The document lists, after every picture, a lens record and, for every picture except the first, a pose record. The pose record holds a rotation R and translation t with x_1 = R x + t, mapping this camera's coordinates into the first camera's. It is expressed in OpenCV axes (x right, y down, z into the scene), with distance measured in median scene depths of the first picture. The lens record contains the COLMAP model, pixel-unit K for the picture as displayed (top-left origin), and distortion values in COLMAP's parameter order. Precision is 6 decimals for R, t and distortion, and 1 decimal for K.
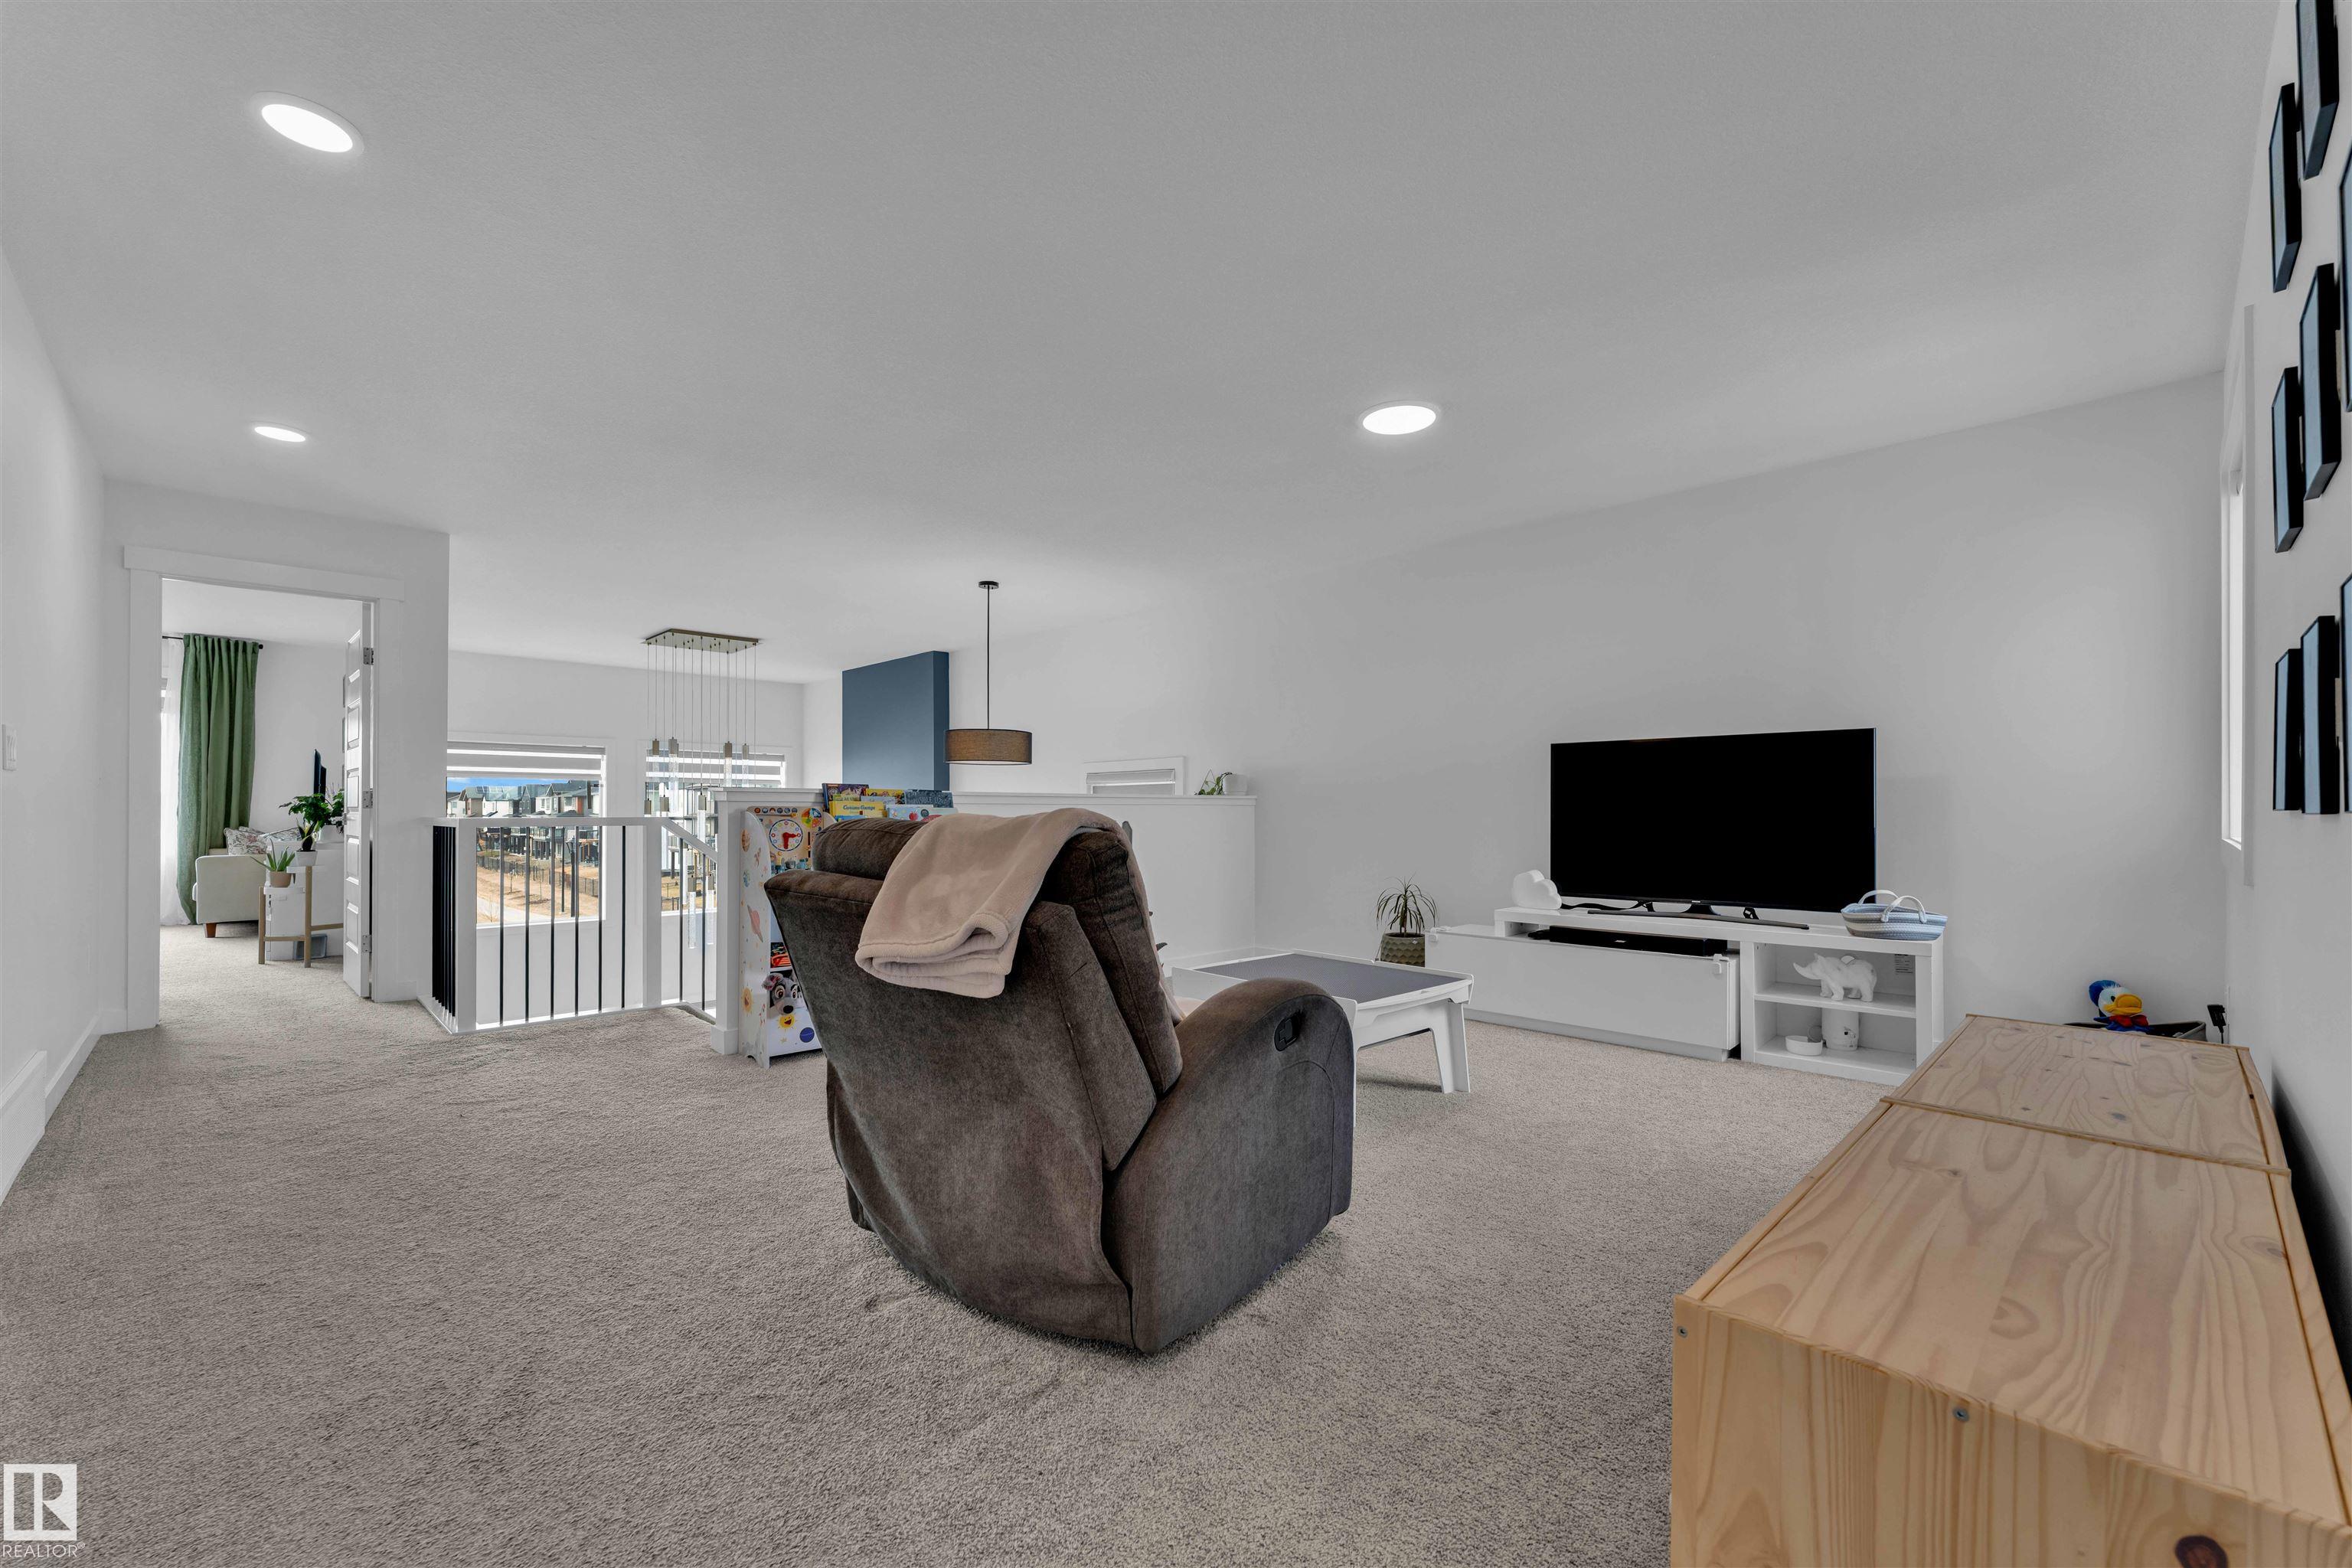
lens RADIAL K [[945.4, 0, 1170.8], [0, 945.4, 792.1], [0, 0, 1]] dist [0.000069, -0.000347]
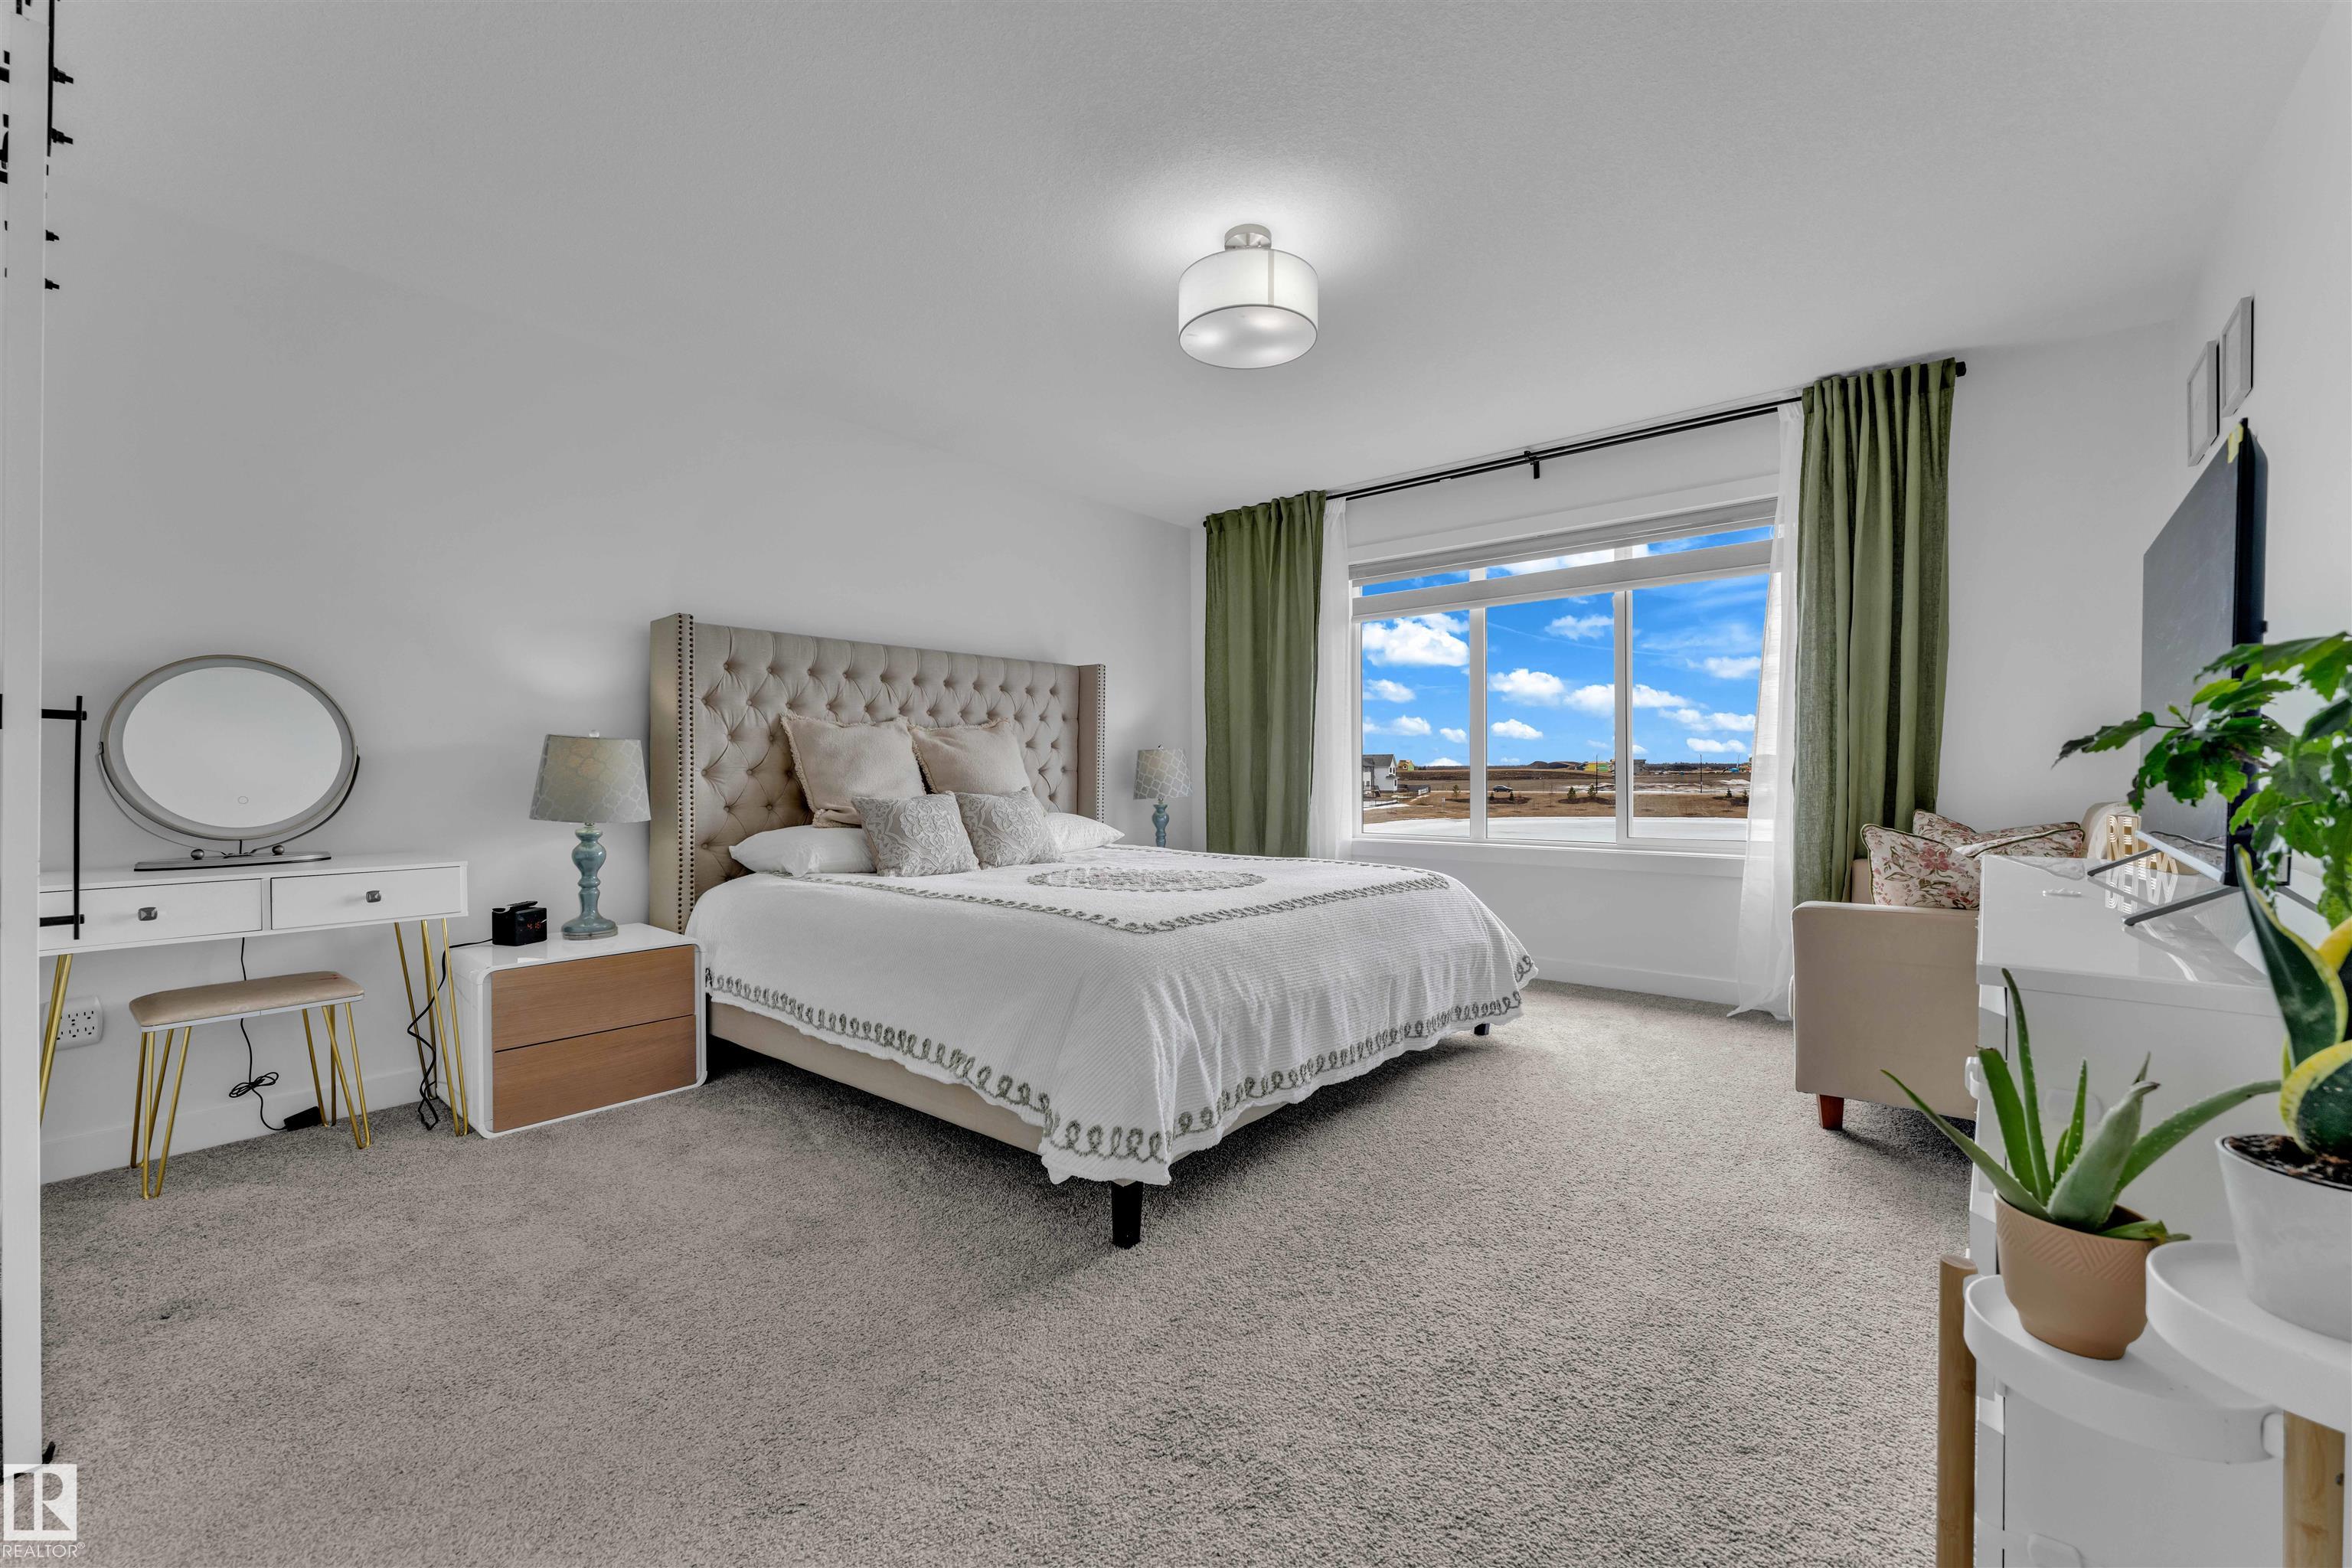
lens RADIAL K [[945.4, 0, 1170.8], [0, 945.4, 792.1], [0, 0, 1]] dist [0.000069, -0.000347]
pose [[0.105613, 0.020949, -0.994187, -0.605019], [0.022898, 0.999462, 0.023492, 0.011300], [0.994144, -0.025246, 0.105077, 0.630039]]
